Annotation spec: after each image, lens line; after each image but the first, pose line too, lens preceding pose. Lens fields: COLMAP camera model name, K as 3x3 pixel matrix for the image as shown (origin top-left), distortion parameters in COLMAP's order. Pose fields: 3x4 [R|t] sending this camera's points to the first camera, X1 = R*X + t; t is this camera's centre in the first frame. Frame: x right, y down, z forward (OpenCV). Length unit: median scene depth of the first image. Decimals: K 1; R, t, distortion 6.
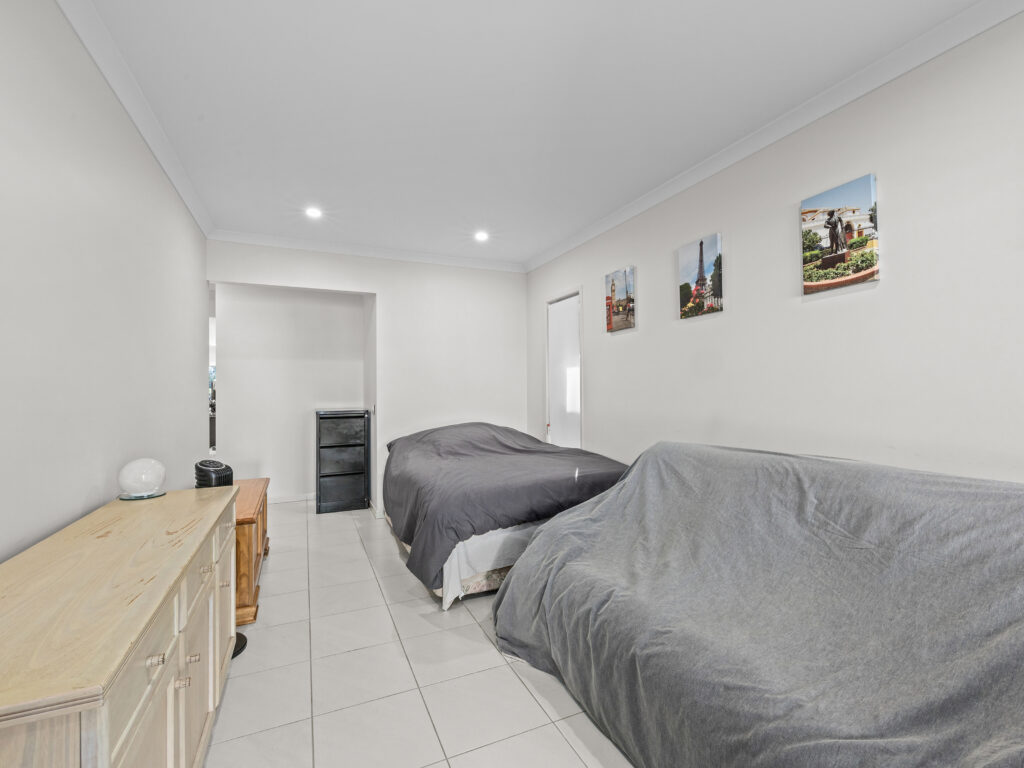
lens RADIAL K [[461.5, 0, 513.0], [0, 461.5, 385.2], [0, 0, 1]] dist [-0.005736, 0.000413]
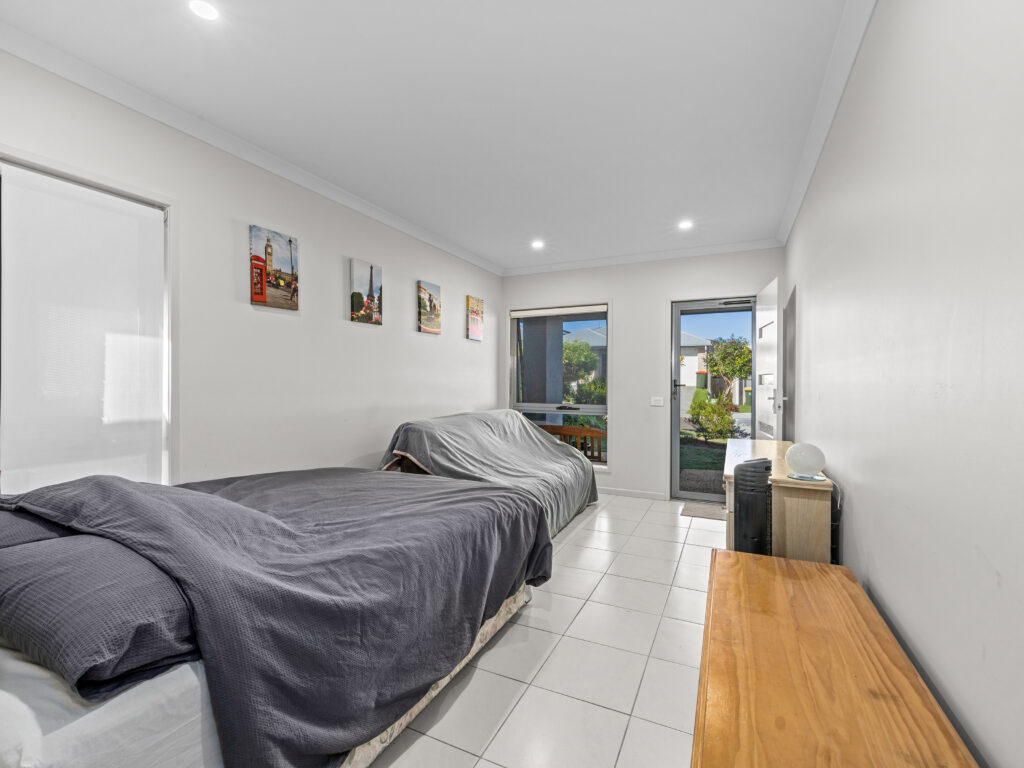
lens RADIAL K [[461.5, 0, 511.0], [0, 461.5, 384.5], [0, 0, 1]] dist [-0.005736, 0.000413]
pose [[-0.649693, -0.002945, 0.760191, -0.777697], [-0.008108, 0.999962, -0.003055, 0.014091], [-0.760153, -0.008148, -0.649693, 1.479138]]
